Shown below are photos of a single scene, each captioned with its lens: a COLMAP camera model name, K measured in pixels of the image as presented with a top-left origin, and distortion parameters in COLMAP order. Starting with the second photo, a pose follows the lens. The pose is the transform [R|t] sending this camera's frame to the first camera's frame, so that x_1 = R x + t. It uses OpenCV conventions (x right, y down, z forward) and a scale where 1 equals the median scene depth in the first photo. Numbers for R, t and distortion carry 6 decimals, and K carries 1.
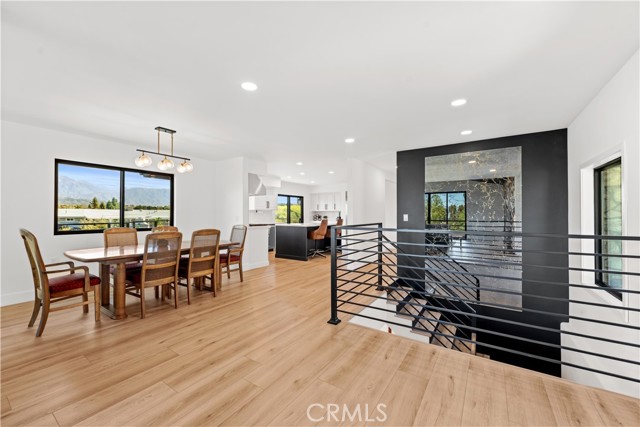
lens RADIAL K [[255.7, 0, 315.8], [0, 255.7, 214.7], [0, 0, 1]] dist [0.000390, -0.000281]
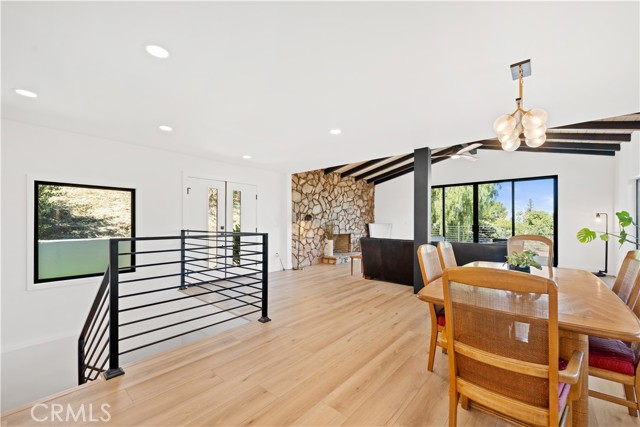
lens RADIAL K [[255.7, 0, 316.0], [0, 255.7, 217.4], [0, 0, 1]] dist [0.000390, -0.000281]
pose [[-0.993118, -0.000969, 0.117117, -0.206920], [-0.002447, 0.999919, -0.012479, -0.007969], [-0.117095, -0.012680, -0.993040, 1.564039]]
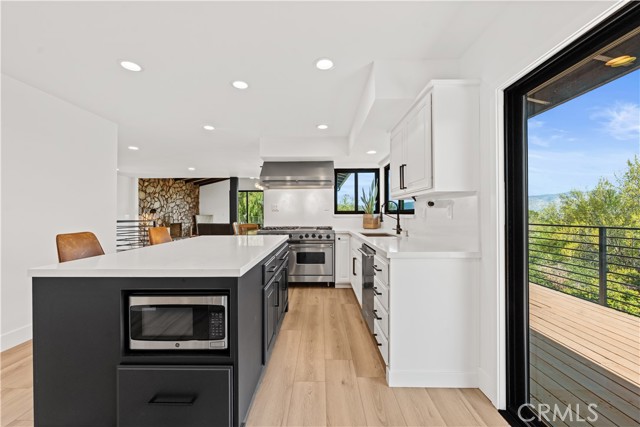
lens RADIAL K [[255.7, 0, 319.3], [0, 255.7, 212.6], [0, 0, 1]] dist [0.000390, -0.000281]
pose [[-0.826463, 0.004729, -0.562972, 0.111329], [0.006012, 0.999982, -0.000425, -0.002165], [0.562960, -0.003736, -0.826476, 2.688679]]
